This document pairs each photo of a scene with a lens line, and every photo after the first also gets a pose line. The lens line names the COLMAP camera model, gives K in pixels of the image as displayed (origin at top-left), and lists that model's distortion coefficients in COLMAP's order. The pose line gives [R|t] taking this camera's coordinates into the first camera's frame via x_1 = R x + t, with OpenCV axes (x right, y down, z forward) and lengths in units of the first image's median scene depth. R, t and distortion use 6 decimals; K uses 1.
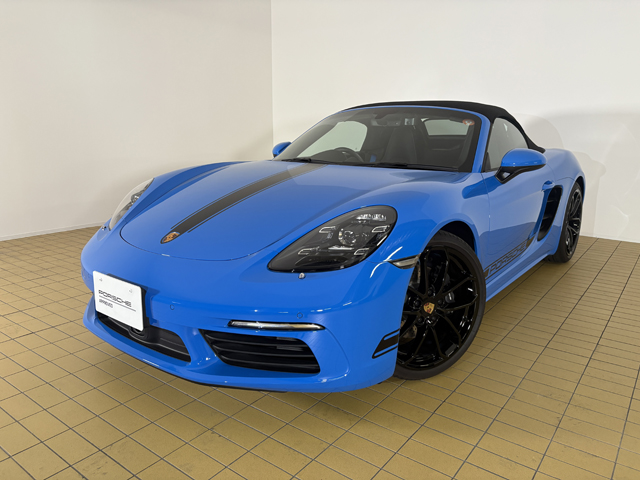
lens RADIAL K [[477.5, 0, 318.6], [0, 477.5, 239.9], [0, 0, 1]] dist [0.008980, -0.008697]
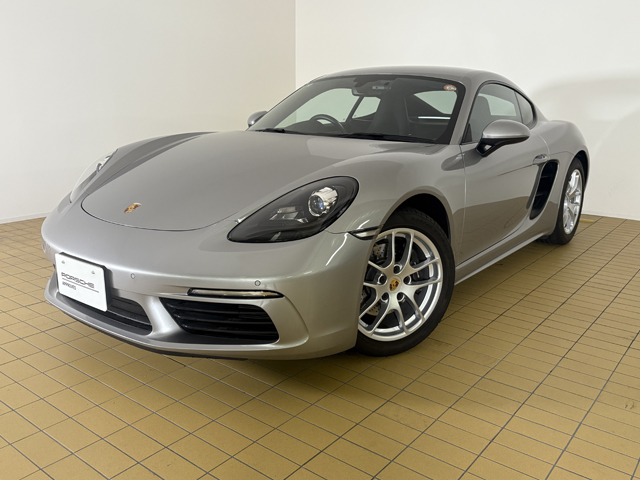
lens RADIAL K [[564.2, 0, 319.3], [0, 564.2, 244.4], [0, 0, 1]] dist [-0.009615, -0.022267]
pose [[0.999992, 0.002494, 0.003262, 0.054614], [-0.002588, 0.999573, 0.029108, 0.025629], [-0.003188, -0.029117, 0.999571, -0.123844]]
